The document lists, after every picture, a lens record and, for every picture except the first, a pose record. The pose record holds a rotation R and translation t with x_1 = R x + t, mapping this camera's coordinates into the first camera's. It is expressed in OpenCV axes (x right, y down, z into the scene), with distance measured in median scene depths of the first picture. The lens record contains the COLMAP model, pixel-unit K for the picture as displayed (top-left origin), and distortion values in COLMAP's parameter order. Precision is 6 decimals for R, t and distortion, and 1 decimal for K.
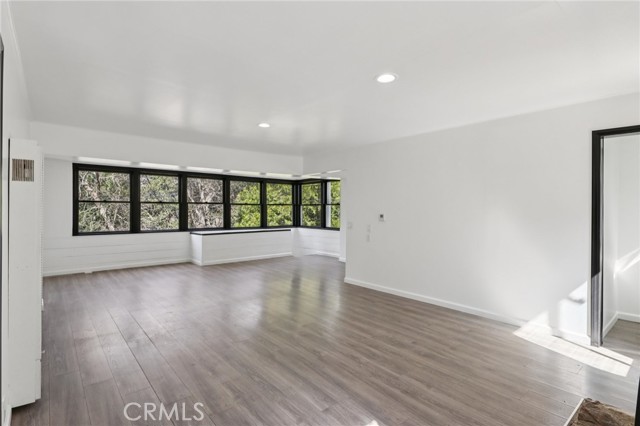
lens RADIAL K [[326.3, 0, 314.1], [0, 326.3, 212.1], [0, 0, 1]] dist [0.005452, -0.007272]
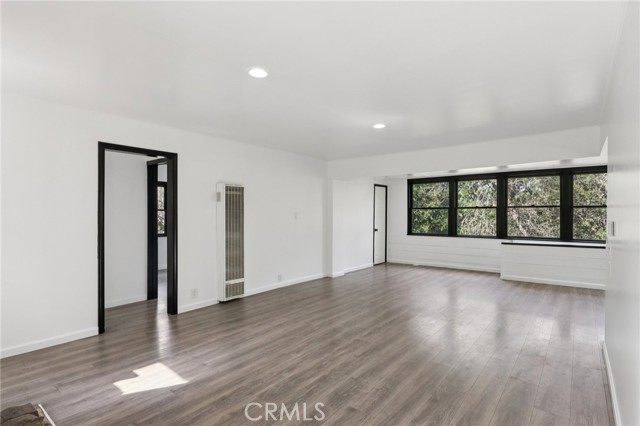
lens RADIAL K [[326.3, 0, 318.3], [0, 326.3, 216.7], [0, 0, 1]] dist [0.005452, -0.007272]
pose [[0.192764, 0.002396, -0.981242, 0.886783], [-0.005076, 0.999986, 0.001444, -0.000590], [0.981232, 0.004702, 0.192773, 0.741226]]
